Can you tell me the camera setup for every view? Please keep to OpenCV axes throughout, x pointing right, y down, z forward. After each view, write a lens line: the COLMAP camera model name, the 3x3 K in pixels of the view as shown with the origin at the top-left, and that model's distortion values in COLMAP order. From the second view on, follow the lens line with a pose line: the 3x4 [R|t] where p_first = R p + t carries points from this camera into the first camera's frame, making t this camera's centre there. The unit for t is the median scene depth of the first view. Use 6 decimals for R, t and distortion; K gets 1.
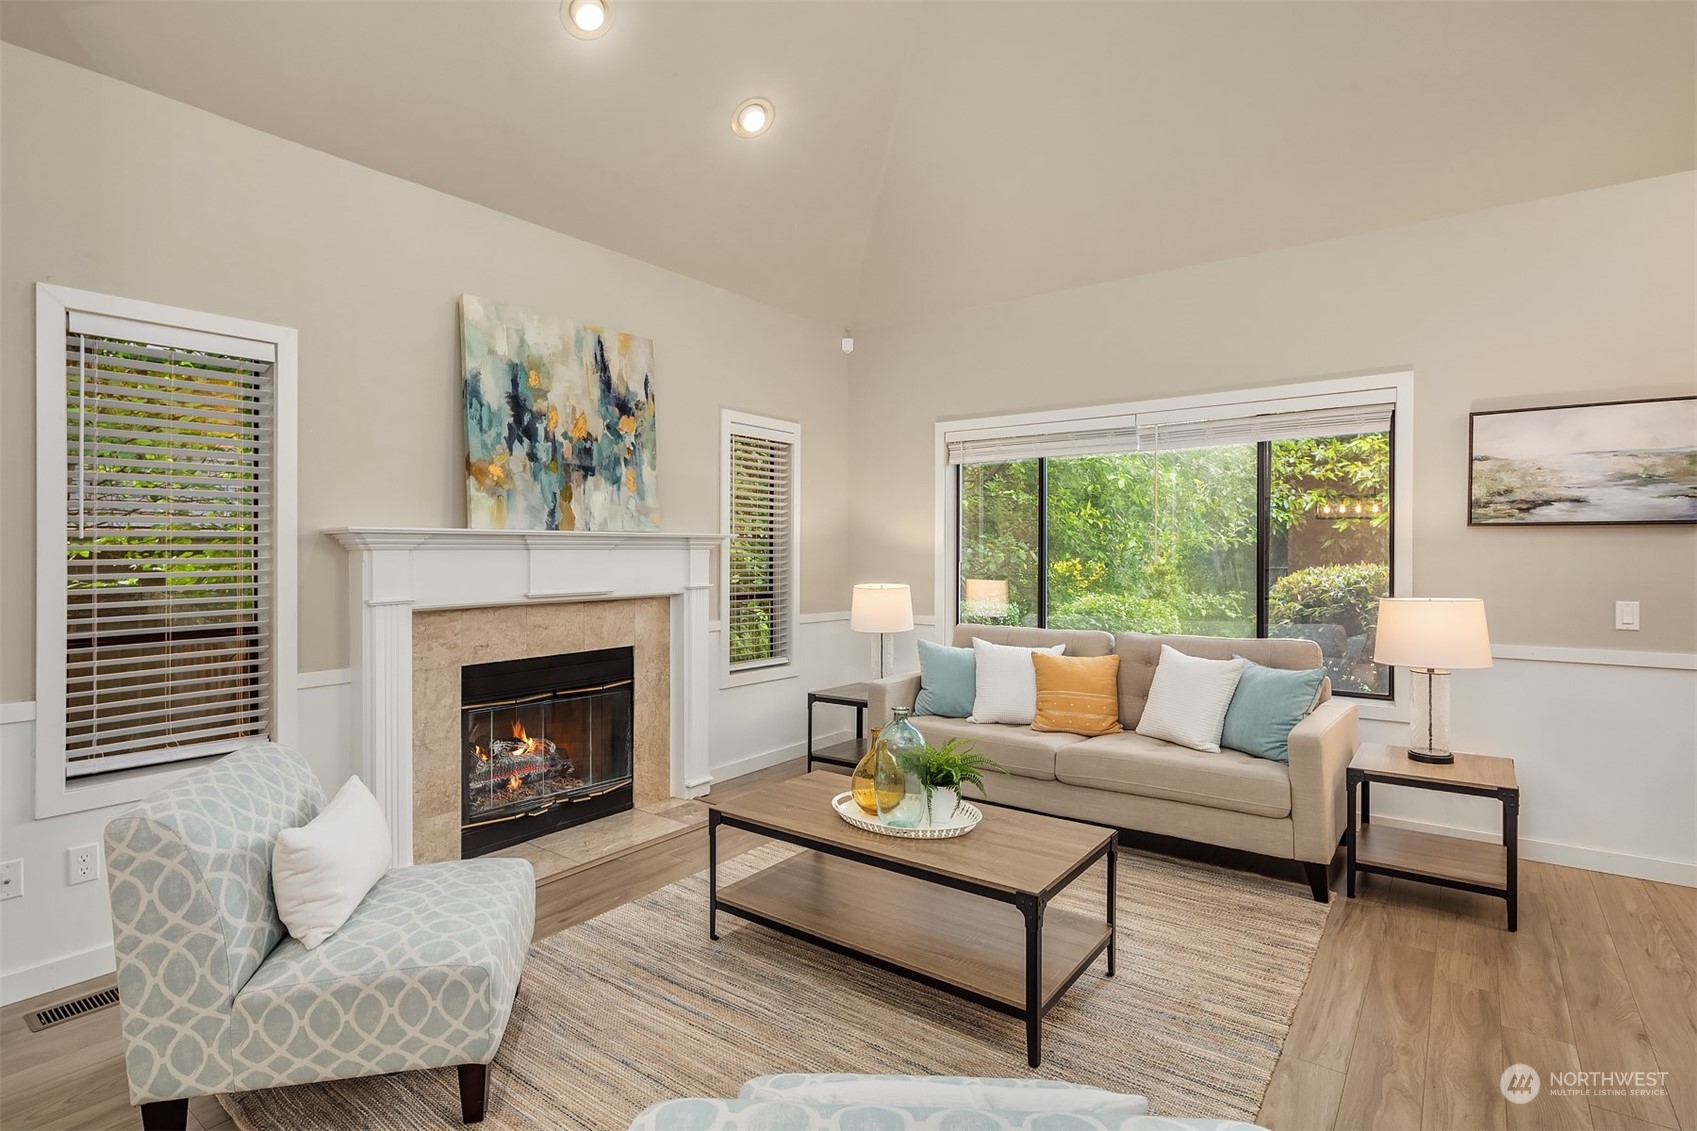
lens RADIAL K [[830.9, 0, 849.0], [0, 830.9, 549.9], [0, 0, 1]] dist [-0.000328, -0.000323]
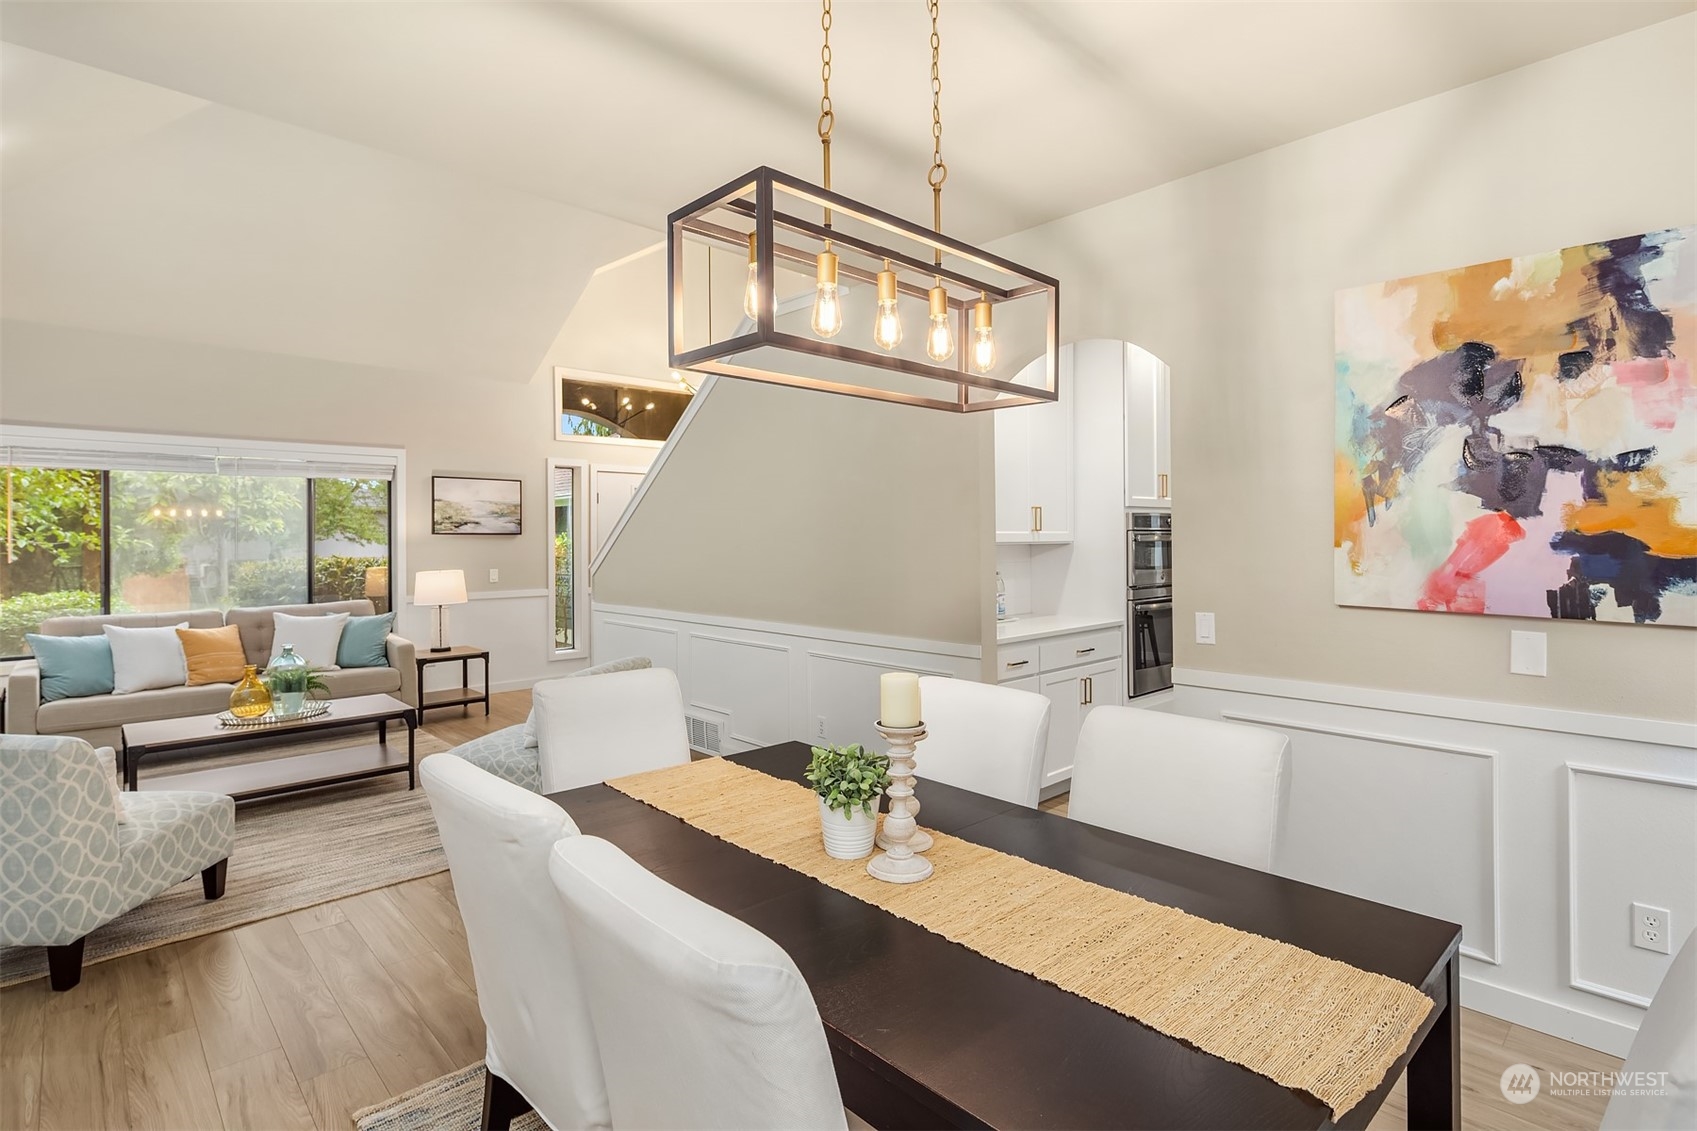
lens RADIAL K [[830.9, 0, 849.0], [0, 830.9, 549.9], [0, 0, 1]] dist [-0.000328, -0.000323]
pose [[0.165814, -0.013430, 0.986066, -1.018278], [0.007070, 0.999898, 0.012429, -0.009768], [-0.986132, 0.004910, 0.165892, -0.283661]]
